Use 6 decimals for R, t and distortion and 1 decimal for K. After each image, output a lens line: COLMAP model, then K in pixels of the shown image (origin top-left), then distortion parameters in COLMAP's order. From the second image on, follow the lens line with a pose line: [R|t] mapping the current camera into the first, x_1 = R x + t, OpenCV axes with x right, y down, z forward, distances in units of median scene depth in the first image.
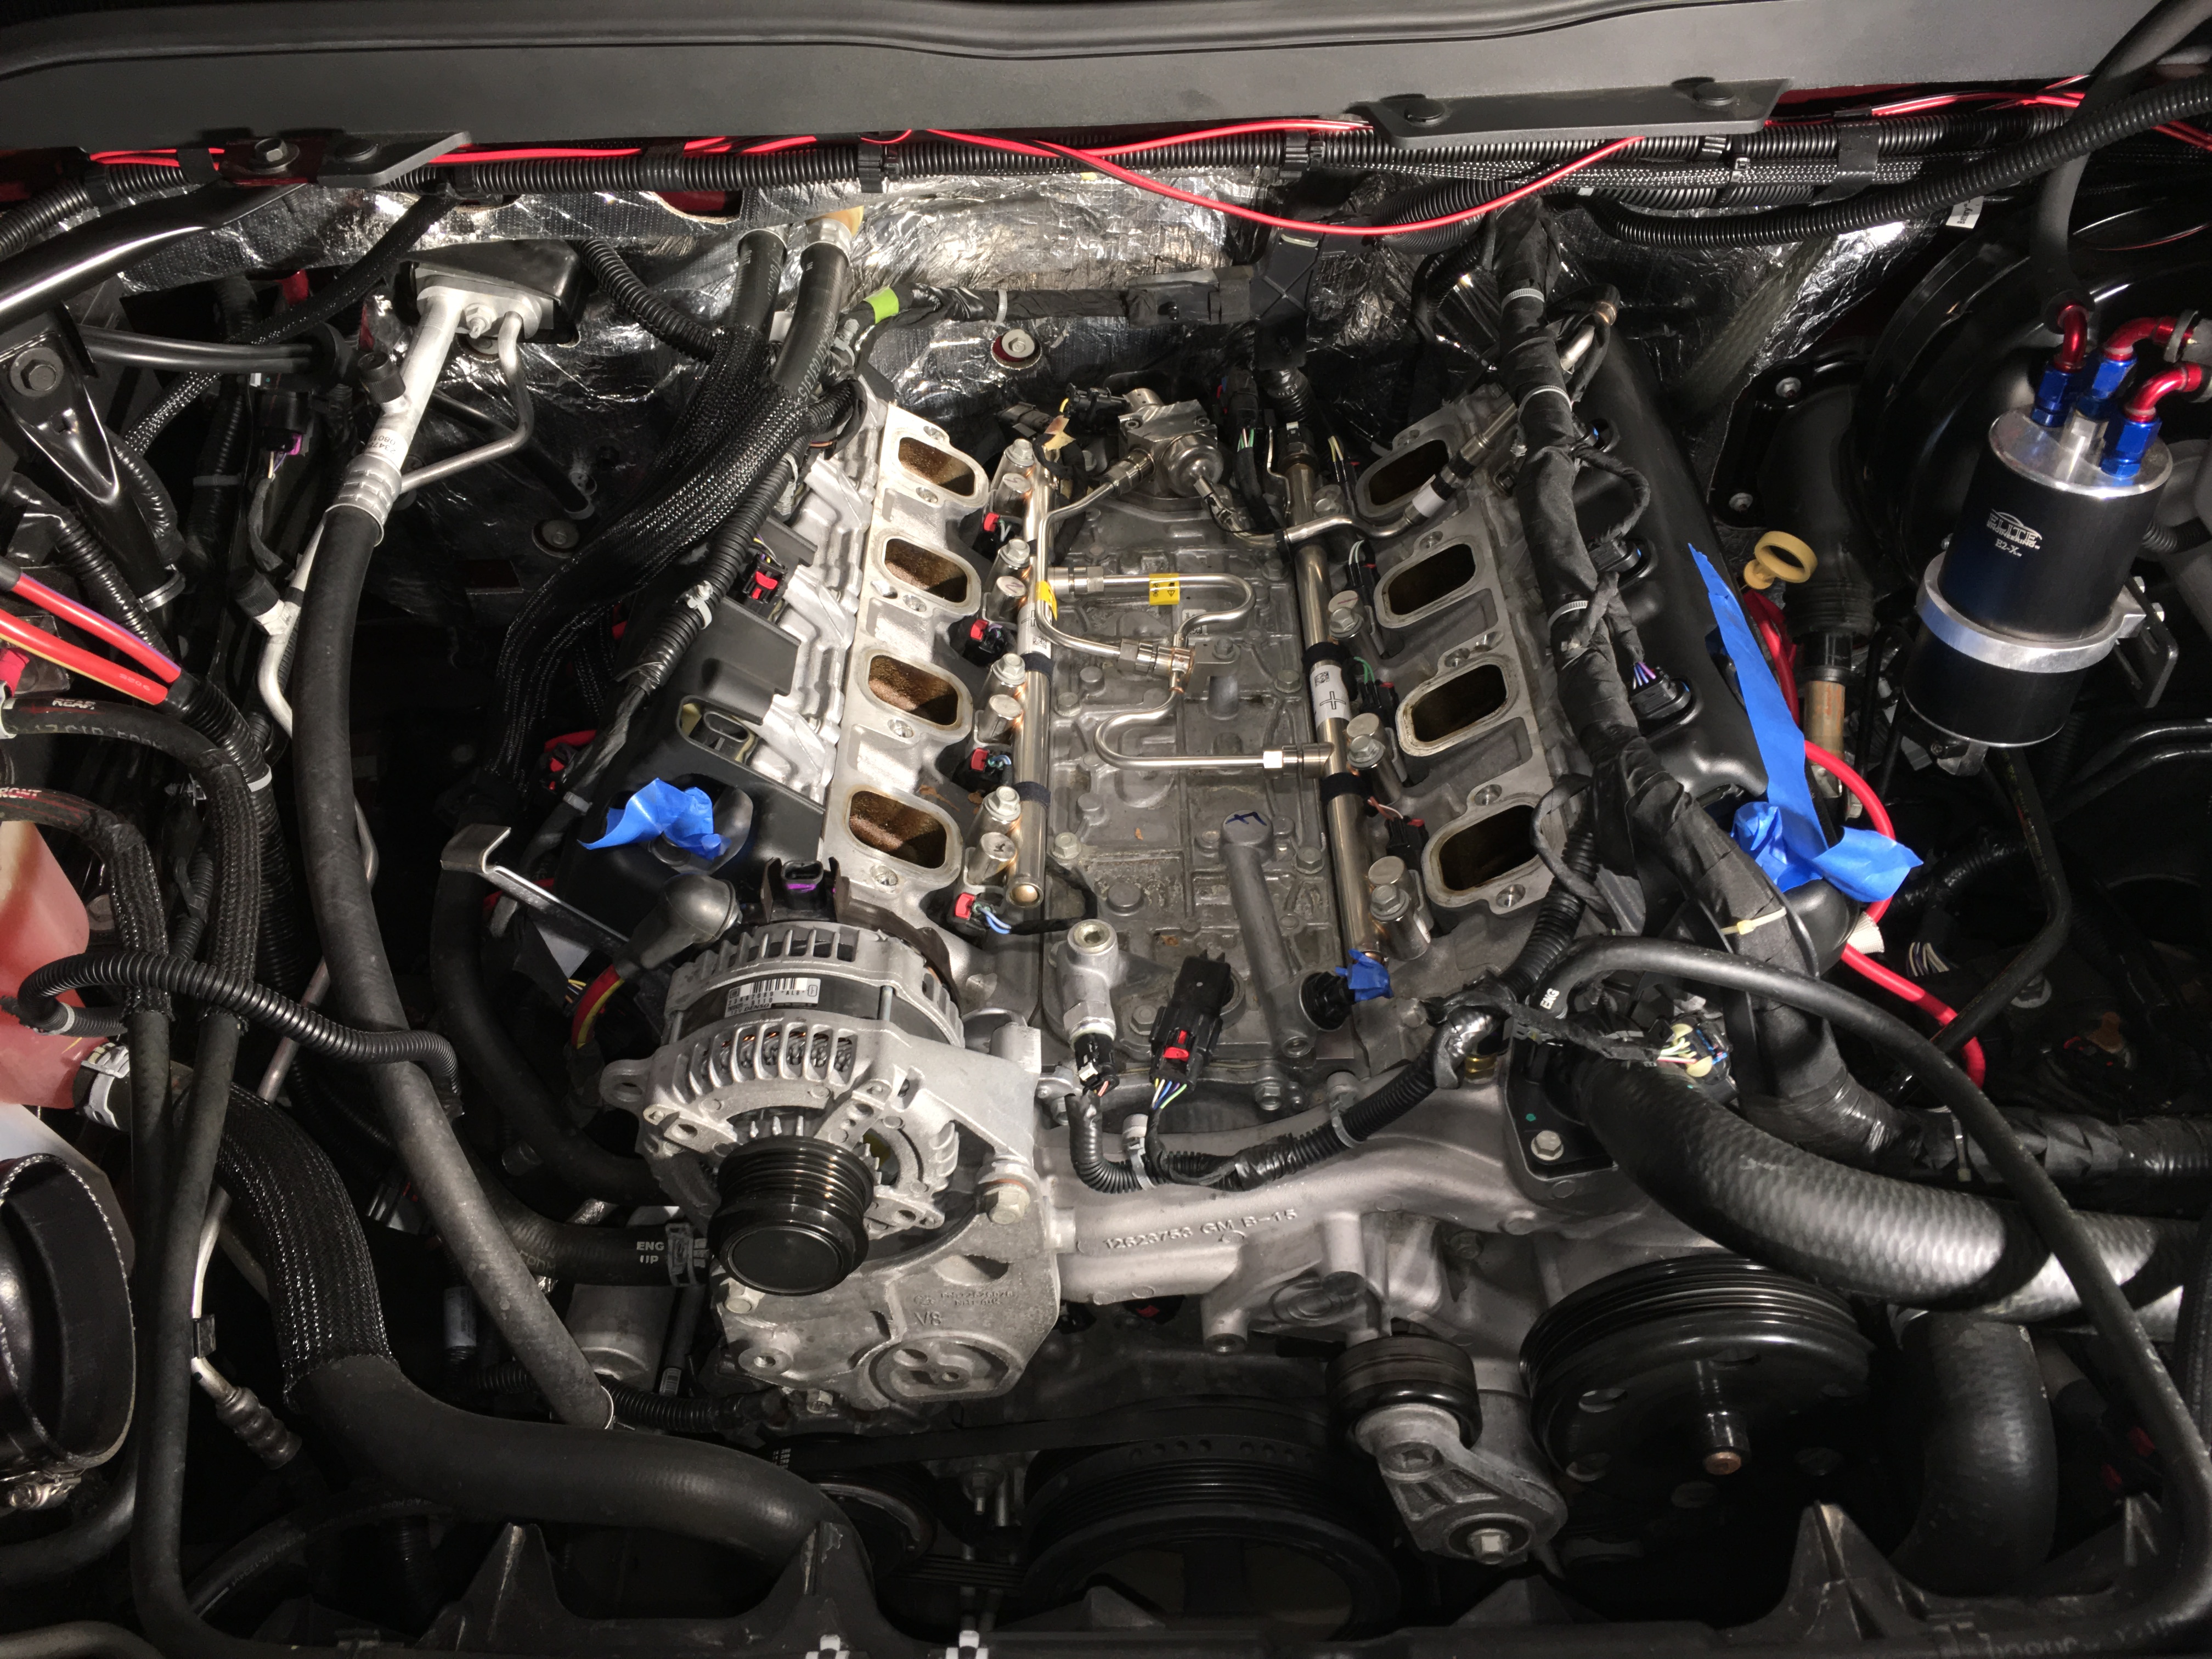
lens RADIAL K [[1902.9, 0, 1089.5], [0, 1902.9, 823.3], [0, 0, 1]] dist [0.015311, 0.012403]
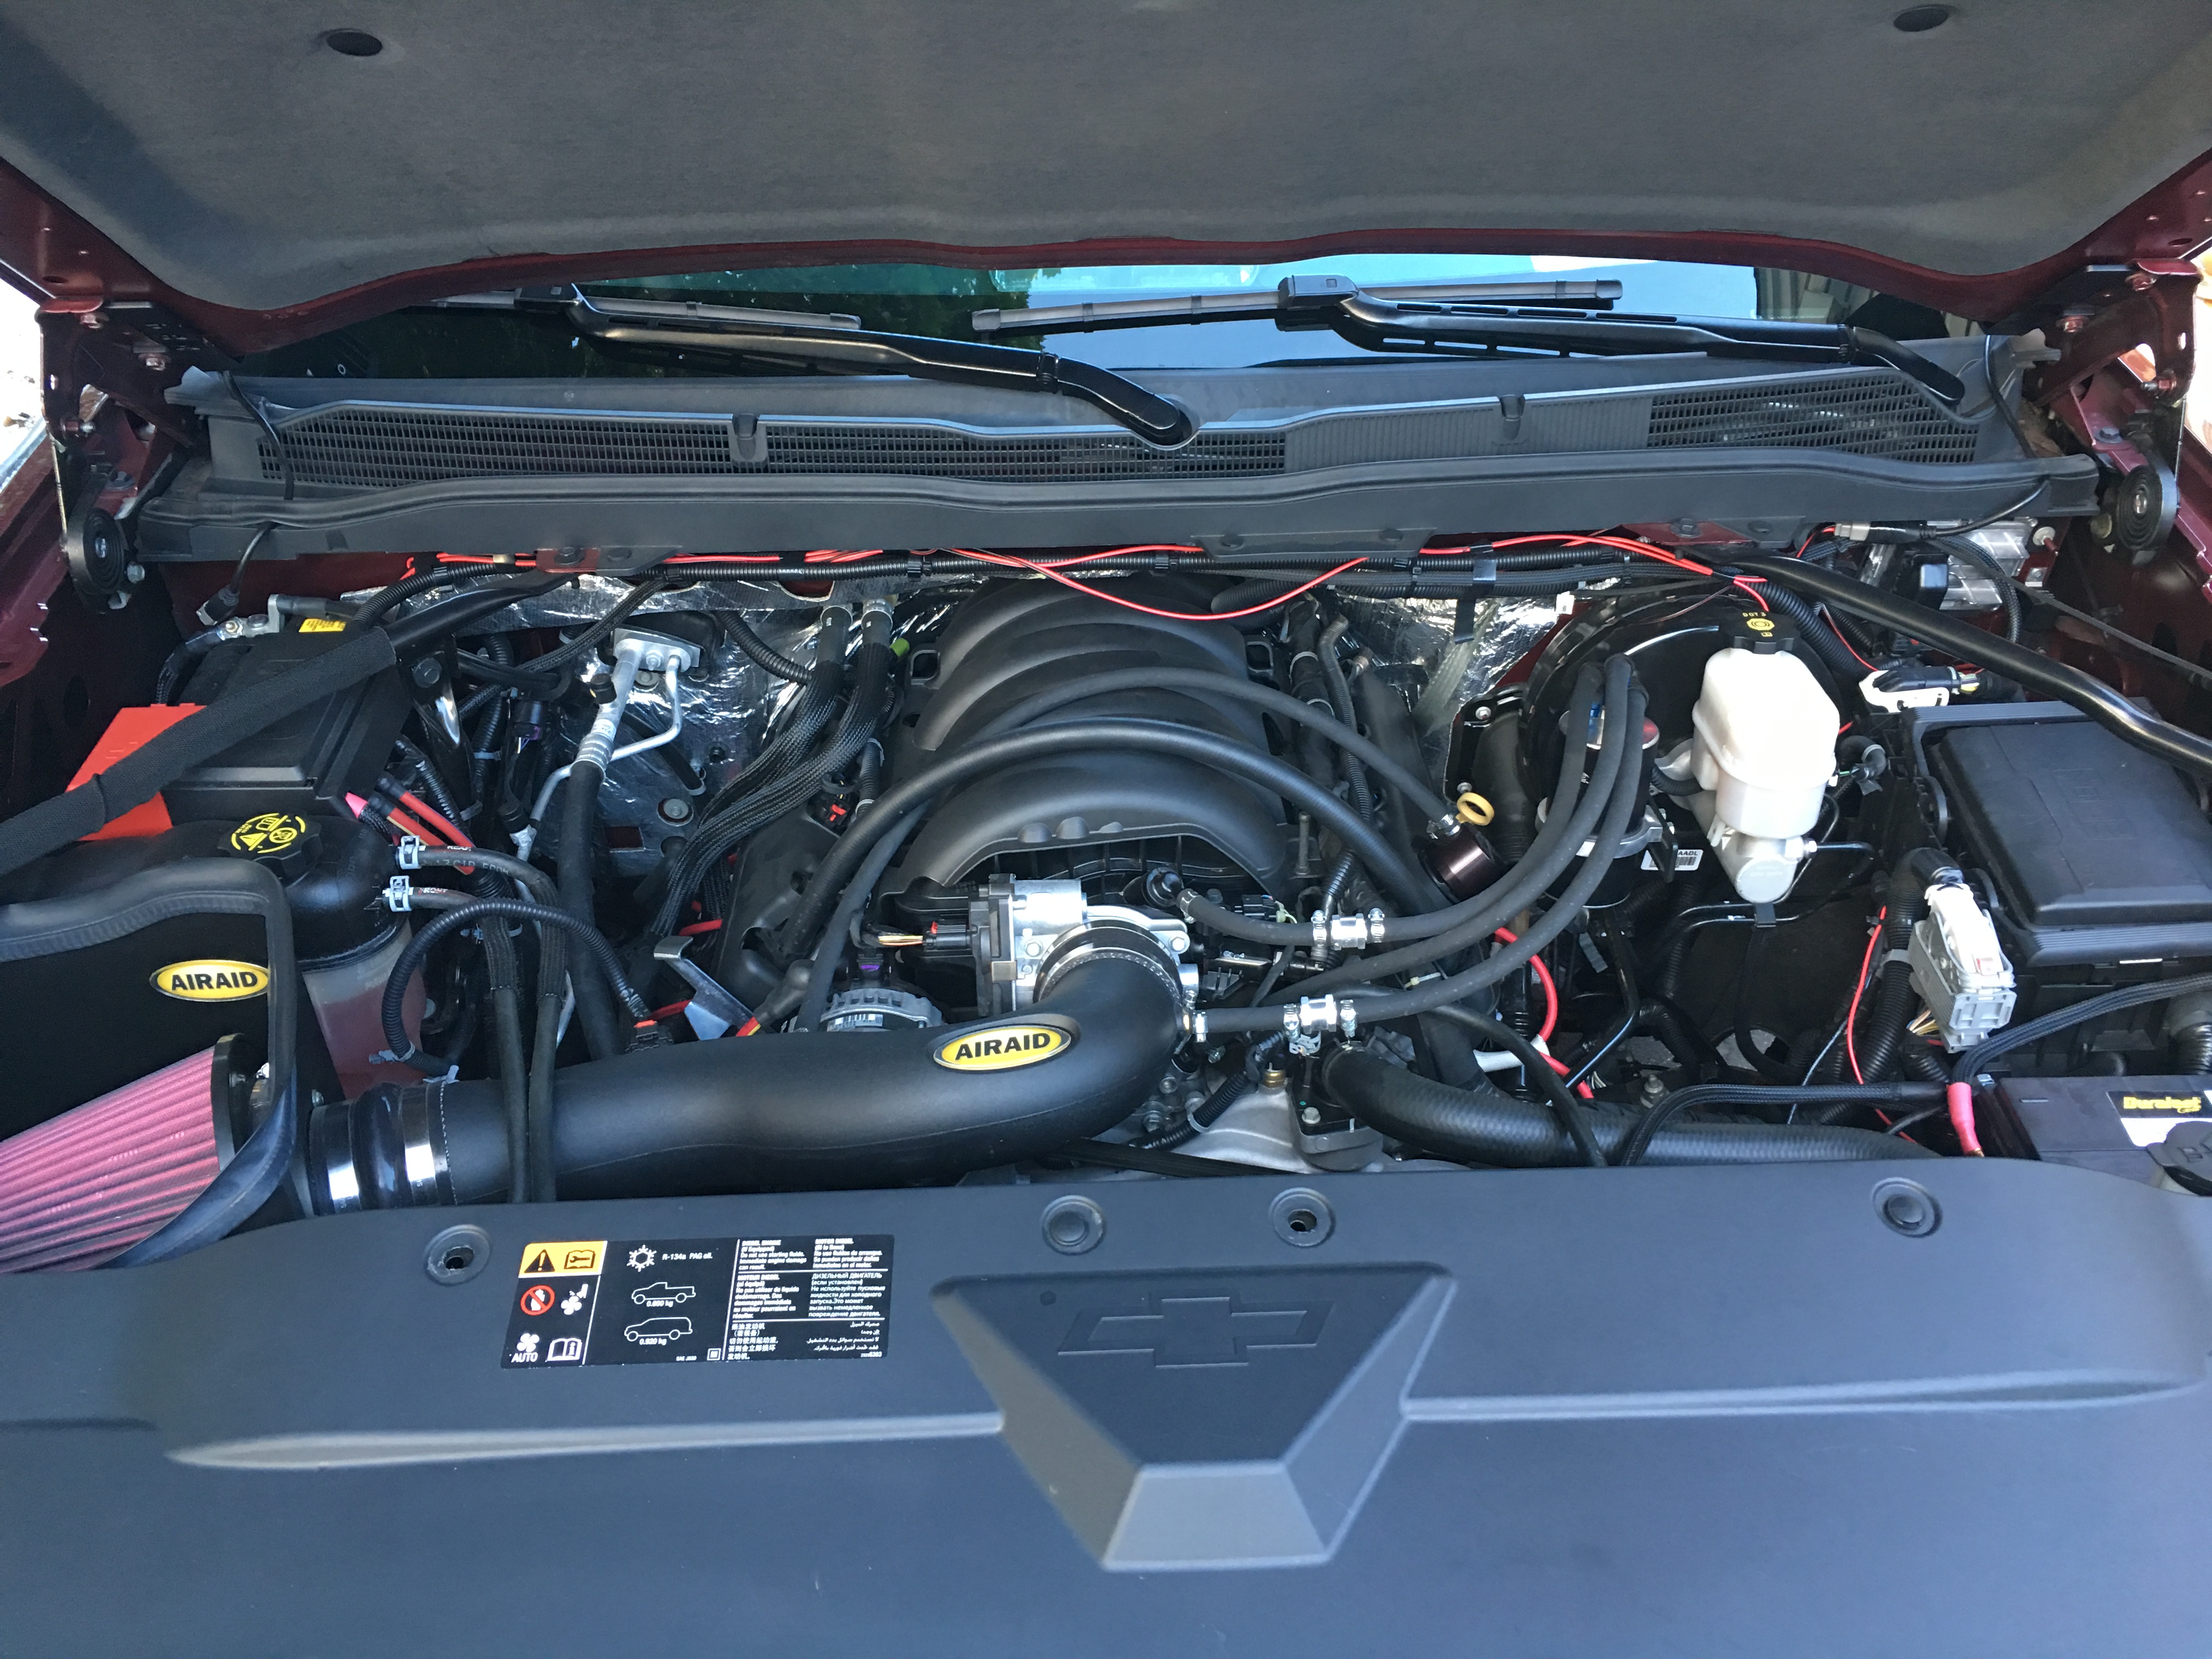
lens RADIAL K [[1902.9, 0, 1113.1], [0, 1902.9, 832.9], [0, 0, 1]] dist [0.015311, 0.012403]
pose [[0.998799, 0.005128, 0.048719, -0.015108], [0.005435, 0.976769, -0.214228, 0.229456], [-0.048686, 0.214235, 0.975568, -0.559496]]
